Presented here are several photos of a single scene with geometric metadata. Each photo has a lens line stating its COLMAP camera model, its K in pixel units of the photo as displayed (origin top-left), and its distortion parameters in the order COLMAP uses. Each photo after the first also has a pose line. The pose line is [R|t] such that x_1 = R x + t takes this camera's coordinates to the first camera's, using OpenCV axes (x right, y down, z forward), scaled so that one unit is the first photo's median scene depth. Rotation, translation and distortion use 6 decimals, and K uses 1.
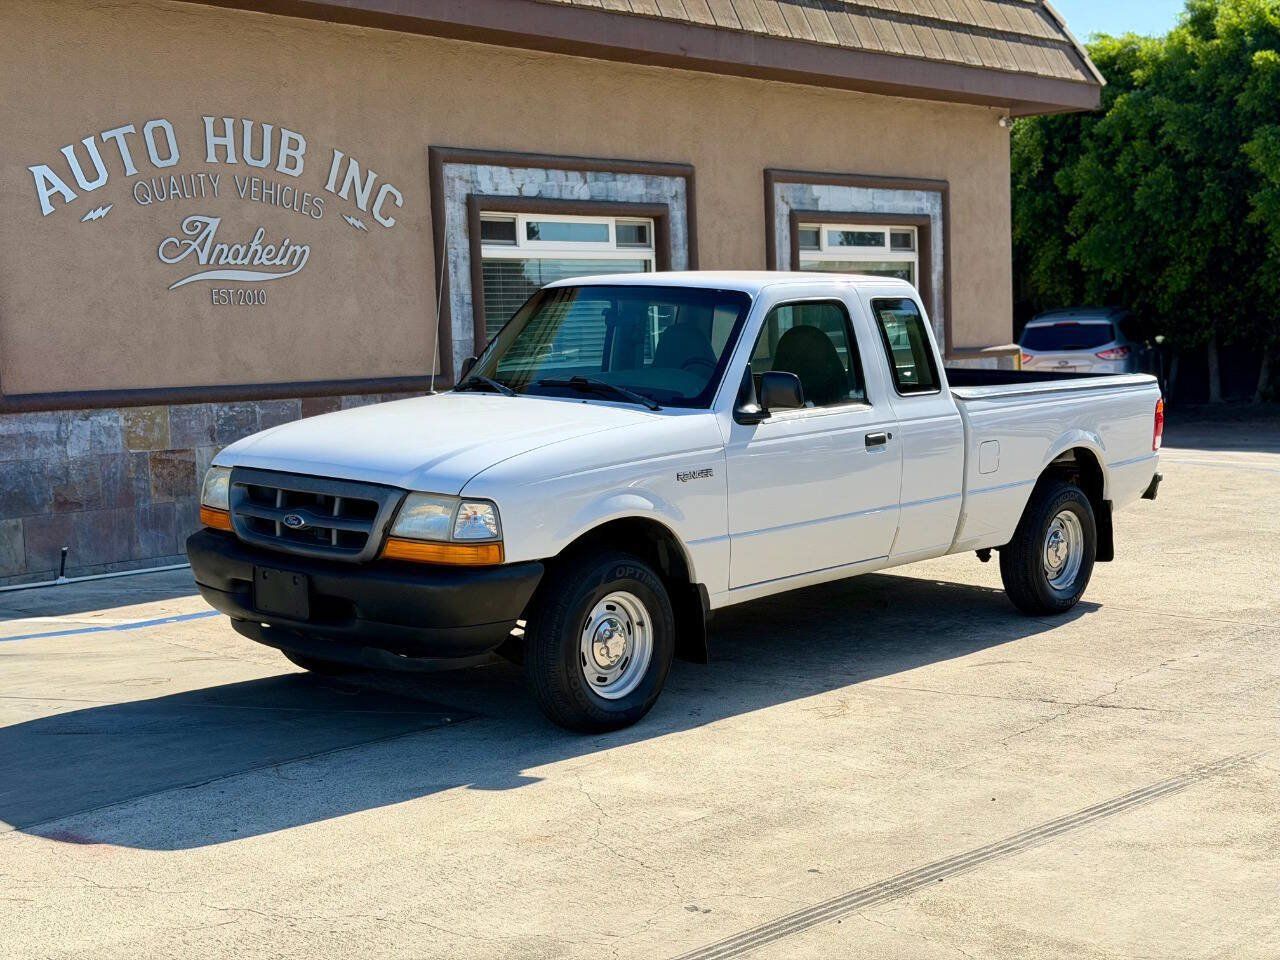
lens RADIAL K [[1768.4, 0, 633.9], [0, 1768.4, 486.7], [0, 0, 1]] dist [0.202474, -0.478734]
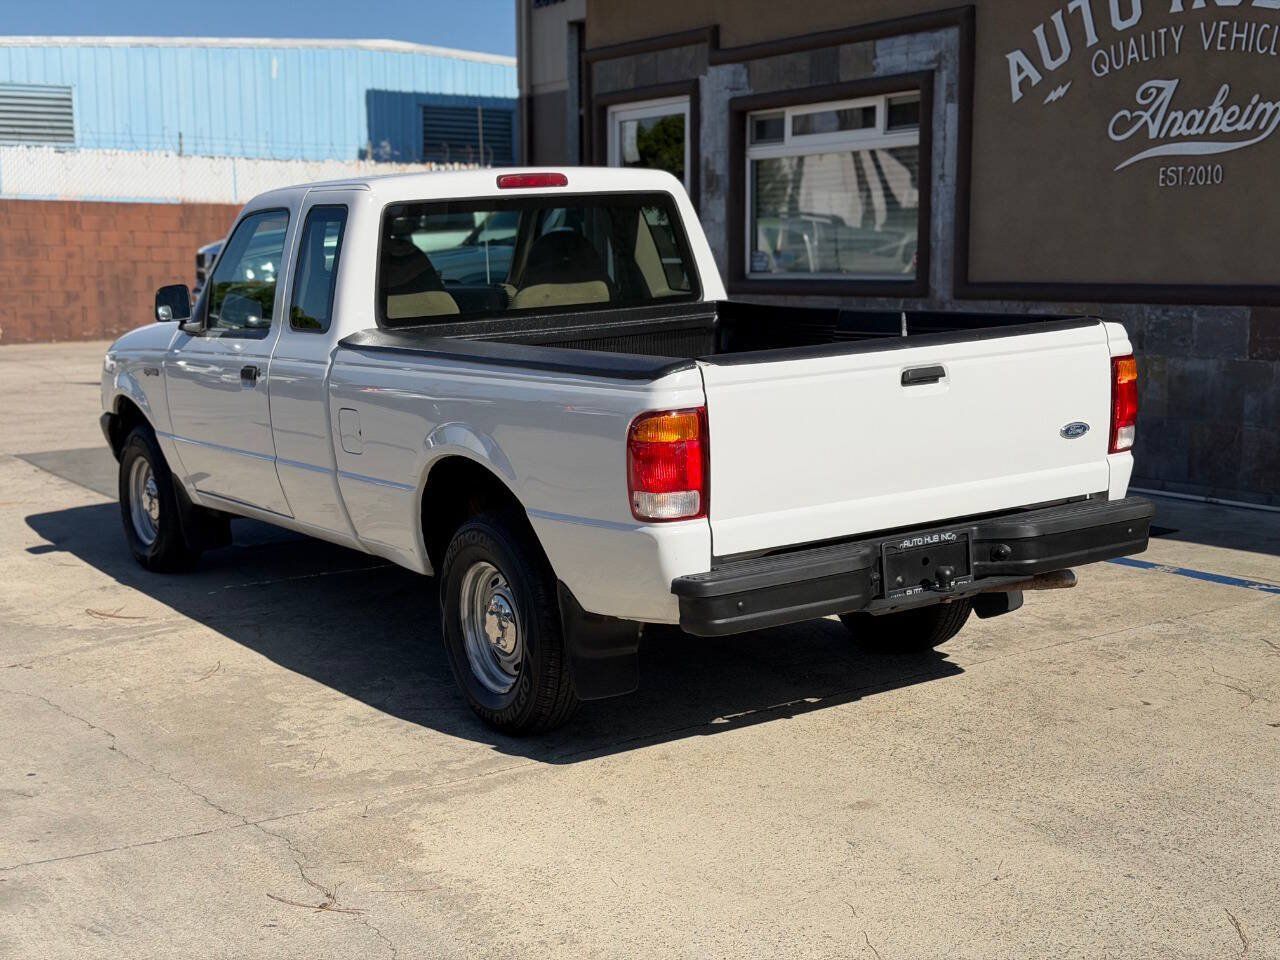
lens RADIAL K [[1768.4, 0, 633.9], [0, 1768.4, 486.7], [0, 0, 1]] dist [0.202474, -0.478734]
pose [[-0.251543, 0.160076, -0.954517, 0.647522], [-0.066964, 0.980986, 0.182162, -0.100096], [0.965527, 0.109739, -0.236041, 0.969842]]
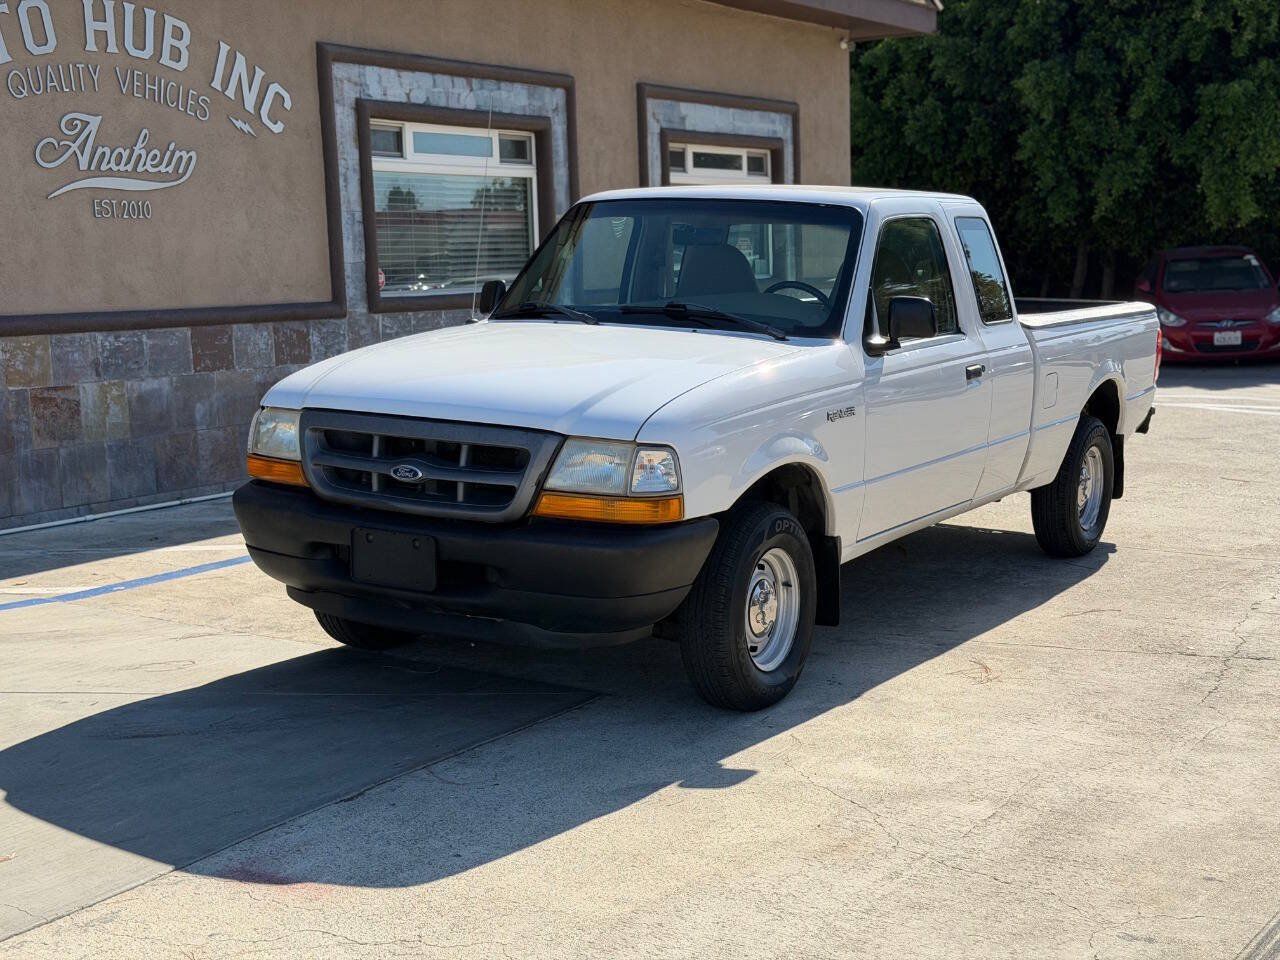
lens RADIAL K [[1772.3, 0, 648.0], [0, 1772.3, 484.1], [0, 0, 1]] dist [0.197138, -0.452979]
pose [[0.980936, -0.015783, 0.193687, -0.143266], [0.008750, 0.999273, 0.037113, -0.003372], [-0.194132, -0.034710, 0.980361, 0.092848]]
